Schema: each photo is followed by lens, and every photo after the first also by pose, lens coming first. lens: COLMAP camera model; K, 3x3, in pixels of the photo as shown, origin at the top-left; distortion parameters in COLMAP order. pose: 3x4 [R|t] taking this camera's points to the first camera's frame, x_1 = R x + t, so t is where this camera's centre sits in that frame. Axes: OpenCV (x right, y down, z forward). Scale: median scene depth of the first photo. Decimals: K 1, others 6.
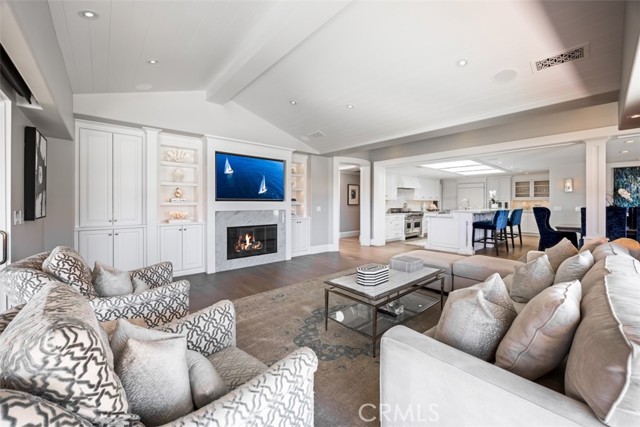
lens RADIAL K [[275.5, 0, 320.3], [0, 275.5, 209.1], [0, 0, 1]] dist [0.000798, 0.000083]
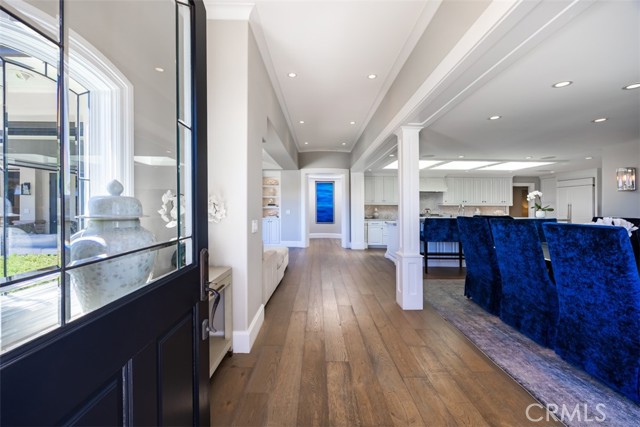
lens RADIAL K [[275.5, 0, 320.3], [0, 275.5, 209.1], [0, 0, 1]] dist [0.000798, 0.000083]
pose [[0.728257, 0.010628, -0.685221, 0.658355], [-0.021054, 0.999755, -0.006870, -0.006845], [0.684980, 0.019429, 0.728303, 0.131835]]
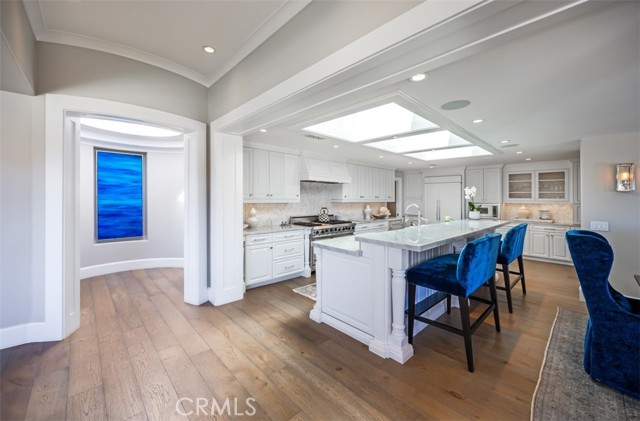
lens RADIAL K [[254.8, 0, 328.1], [0, 254.8, 199.9], [0, 0, 1]] dist [-0.001298, -0.000110]
pose [[0.999855, 0.009550, 0.014113, 0.307737], [-0.009361, 0.999866, -0.013441, -0.029673], [-0.014240, 0.013307, 0.999810, 0.455464]]
